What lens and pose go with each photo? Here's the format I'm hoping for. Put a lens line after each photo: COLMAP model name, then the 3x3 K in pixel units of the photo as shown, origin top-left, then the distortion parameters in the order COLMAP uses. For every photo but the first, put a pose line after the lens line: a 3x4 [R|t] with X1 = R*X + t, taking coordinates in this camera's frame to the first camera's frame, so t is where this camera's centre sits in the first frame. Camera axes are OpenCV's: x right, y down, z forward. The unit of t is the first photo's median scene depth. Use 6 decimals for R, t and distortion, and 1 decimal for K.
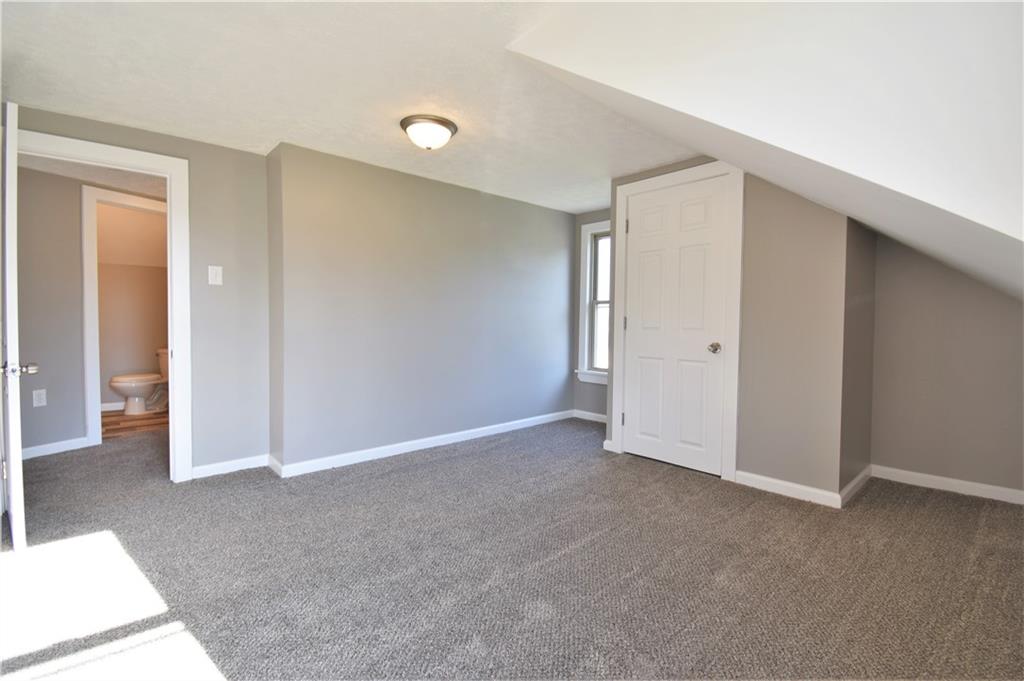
lens RADIAL K [[459.5, 0, 512.0], [0, 459.5, 340.5], [0, 0, 1]] dist [0.011453, -0.024107]
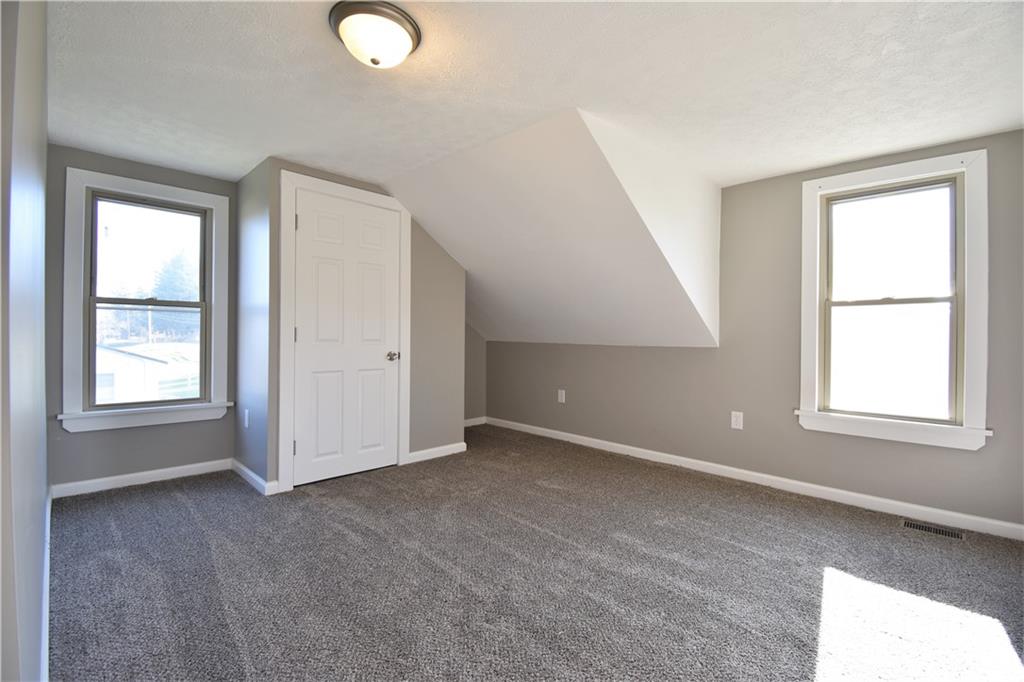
lens RADIAL K [[459.5, 0, 512.0], [0, 459.5, 341.0], [0, 0, 1]] dist [0.011453, -0.024107]
pose [[-0.062502, -0.020016, 0.997844, -0.710050], [0.027098, 0.999396, 0.021744, -0.038344], [-0.997677, 0.028398, -0.061921, 0.734173]]
